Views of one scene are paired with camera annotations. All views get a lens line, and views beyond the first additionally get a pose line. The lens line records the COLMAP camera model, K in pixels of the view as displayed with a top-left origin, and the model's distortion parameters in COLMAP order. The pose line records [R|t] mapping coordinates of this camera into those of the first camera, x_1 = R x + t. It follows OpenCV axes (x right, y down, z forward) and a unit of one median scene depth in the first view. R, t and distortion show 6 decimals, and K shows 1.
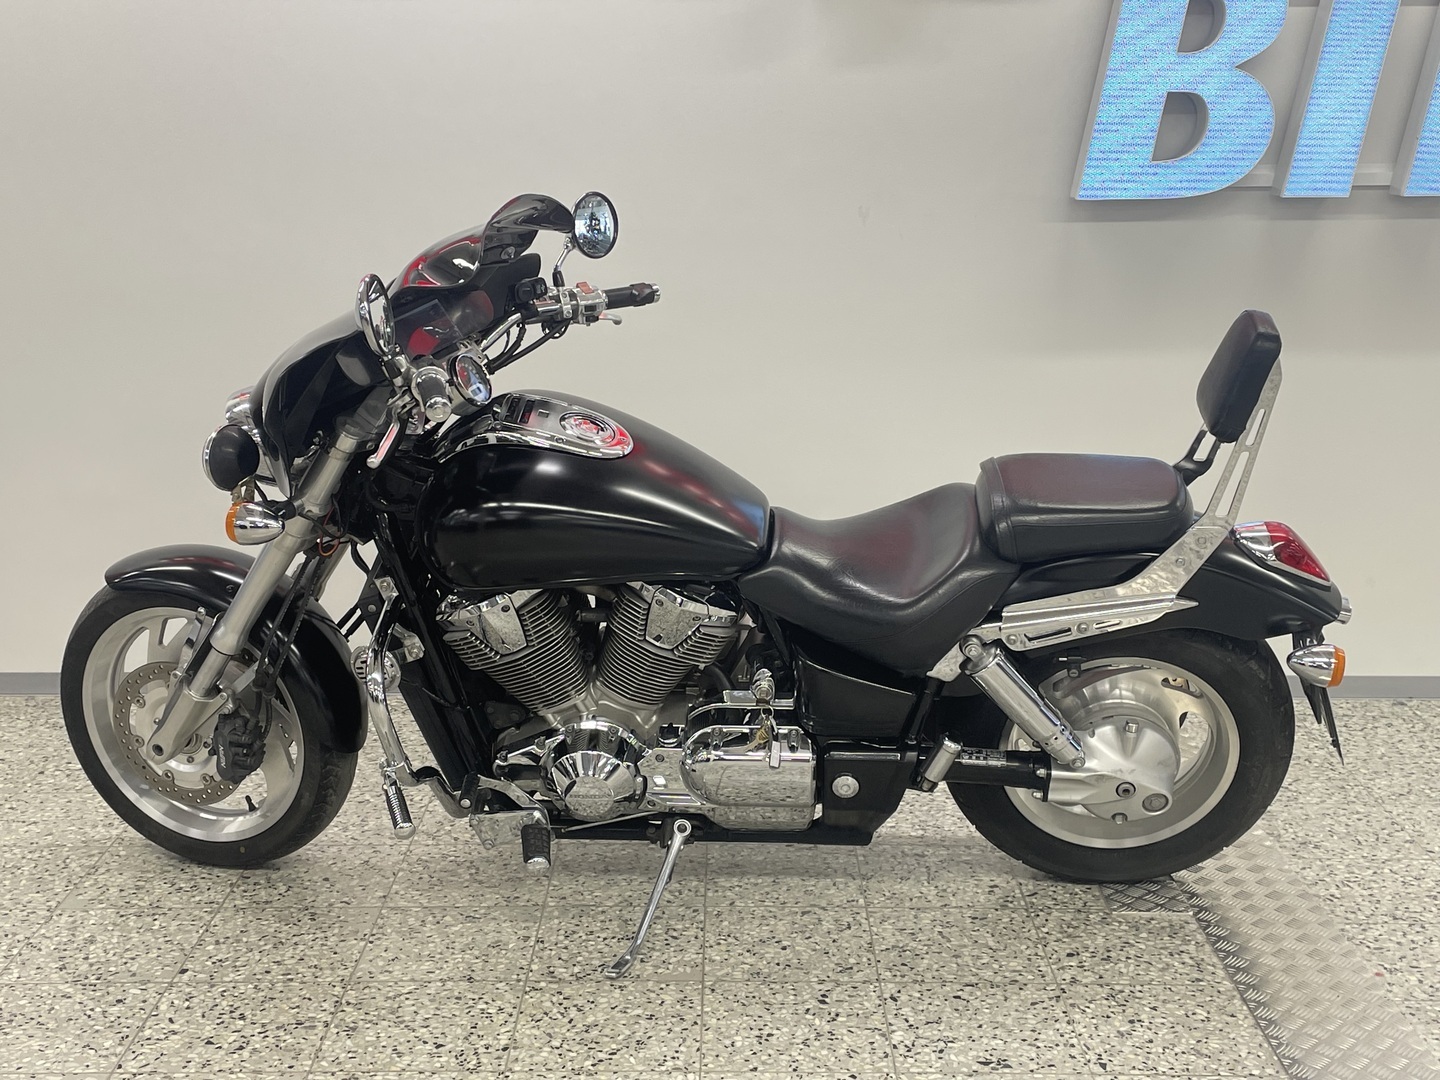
lens RADIAL K [[1837.0, 0, 719.8], [0, 1837.0, 541.8], [0, 0, 1]] dist [0.076030, 0.000000]
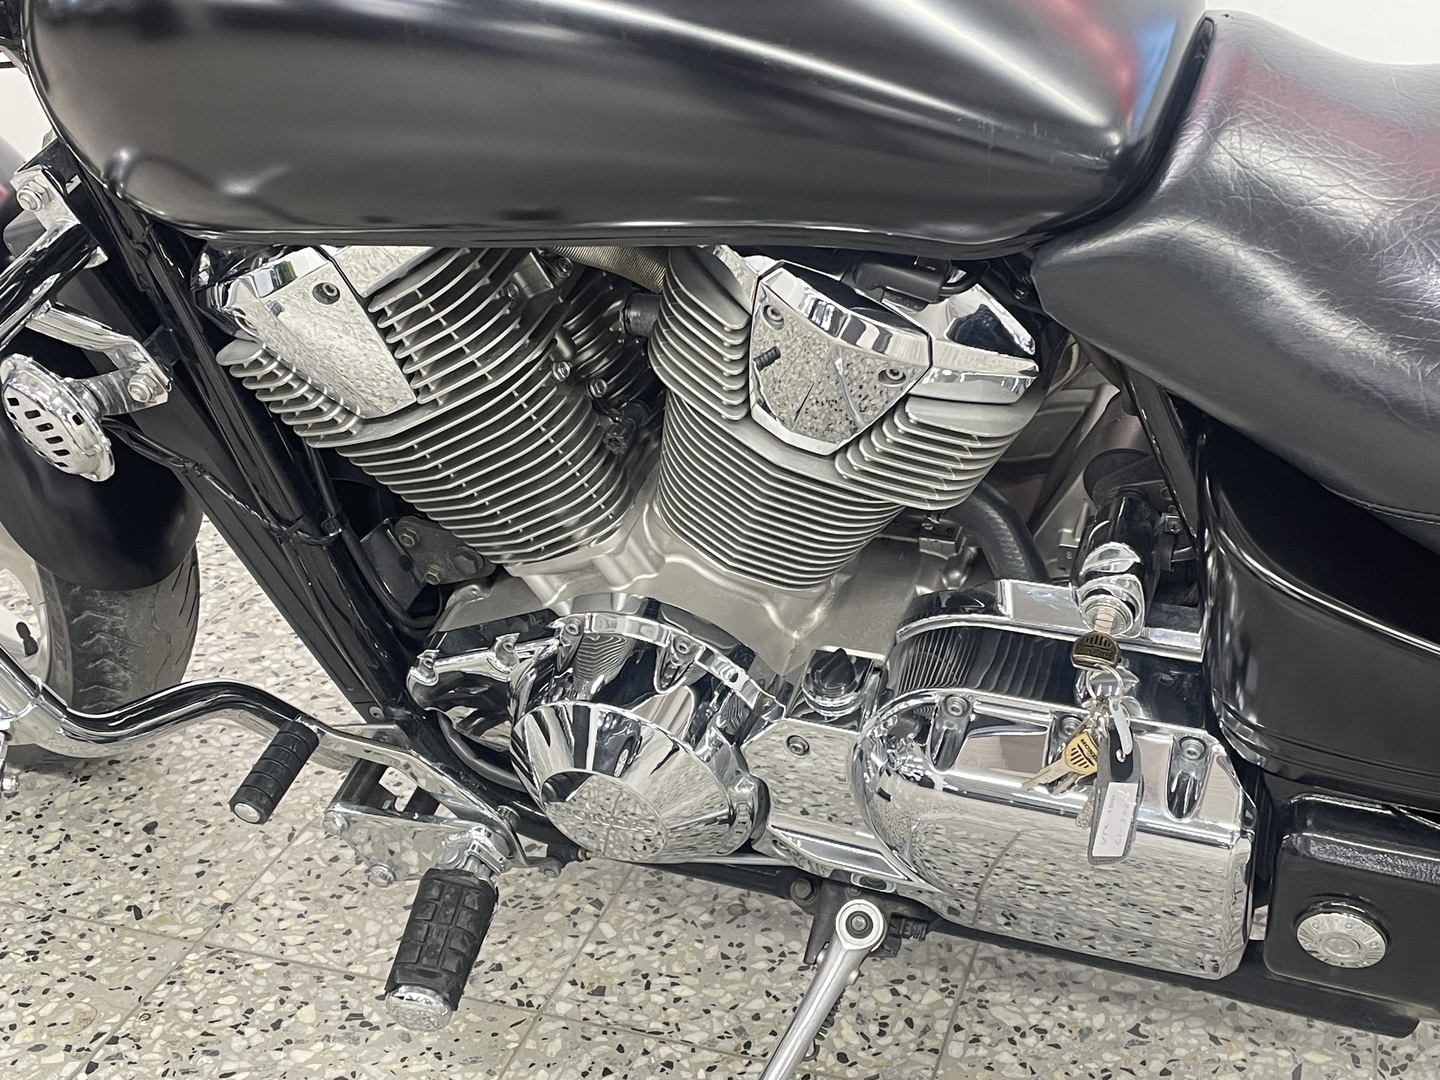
lens RADIAL K [[1837.0, 0, 726.1], [0, 1837.0, 562.8], [0, 0, 1]] dist [0.076030, 0.000000]
pose [[0.948936, 0.121697, -0.291050, 0.052493], [-0.048509, 0.967913, 0.246557, -0.002150], [0.311716, -0.219848, 0.924391, 0.678831]]
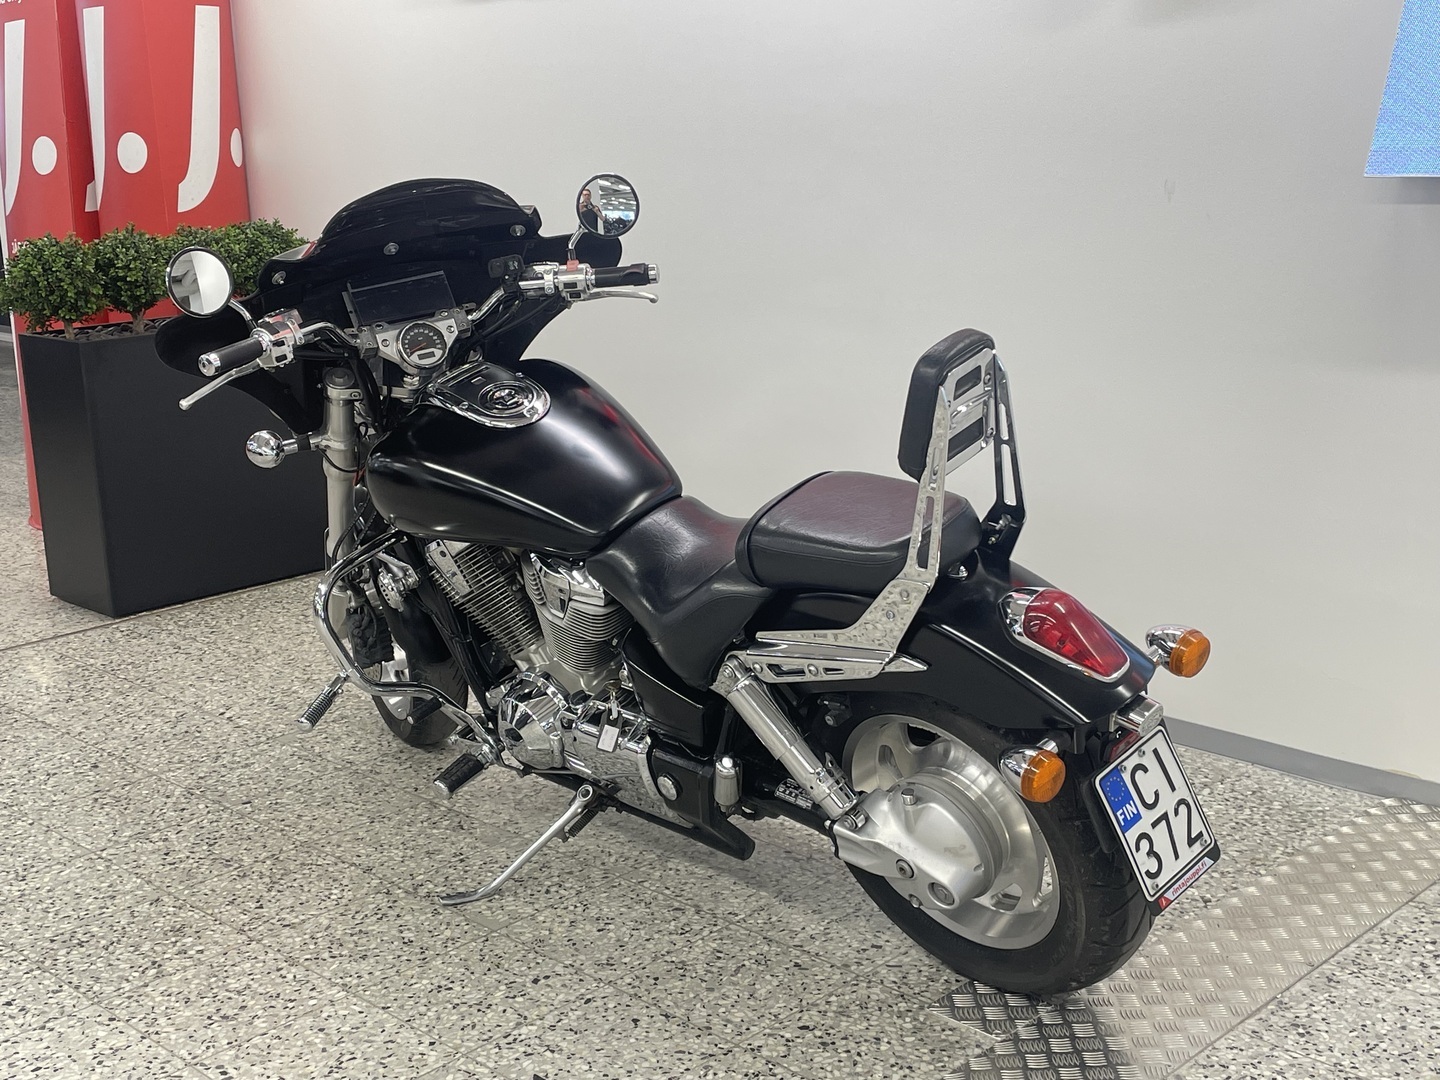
lens RADIAL K [[1837.0, 0, 715.0], [0, 1837.0, 536.1], [0, 0, 1]] dist [0.076030, 0.000000]
pose [[0.713611, 0.142963, -0.685800, 0.727966], [-0.123624, 0.989291, 0.077592, -0.077269], [0.689548, 0.029411, 0.723642, 0.302056]]
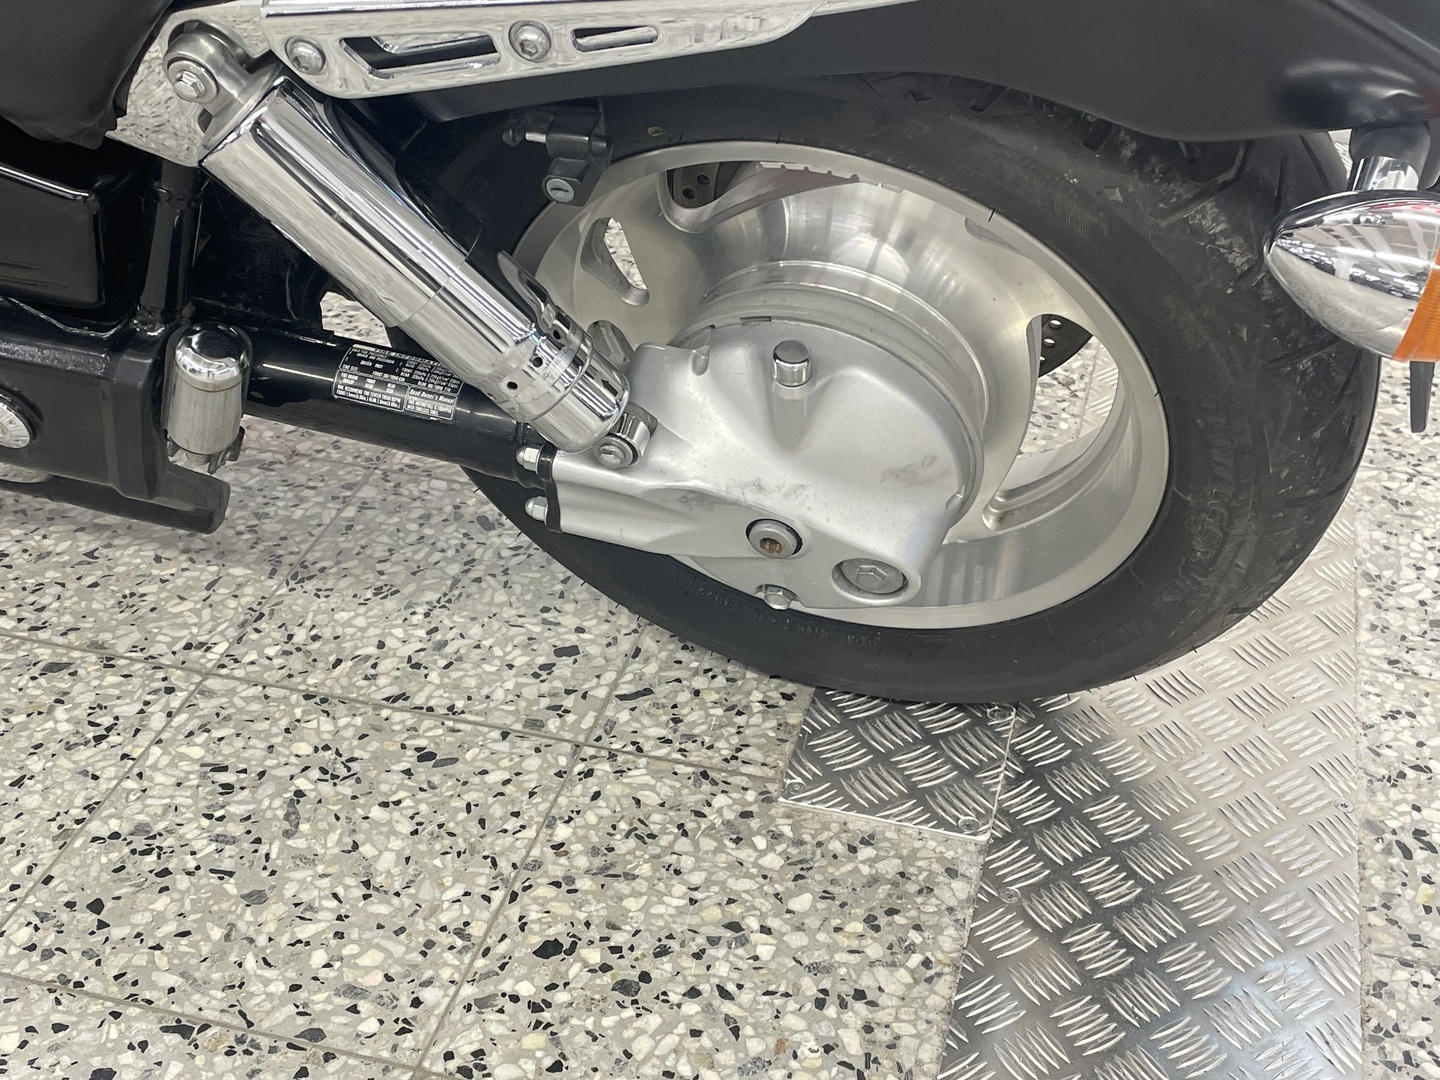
lens RADIAL K [[1837.0, 0, 721.9], [0, 1837.0, 520.5], [0, 0, 1]] dist [0.076030, 0.000000]
pose [[0.965431, 0.154087, -0.210238, 0.279394], [-0.065679, 0.924345, 0.375862, 0.006588], [0.252248, -0.349061, 0.902512, 0.694701]]
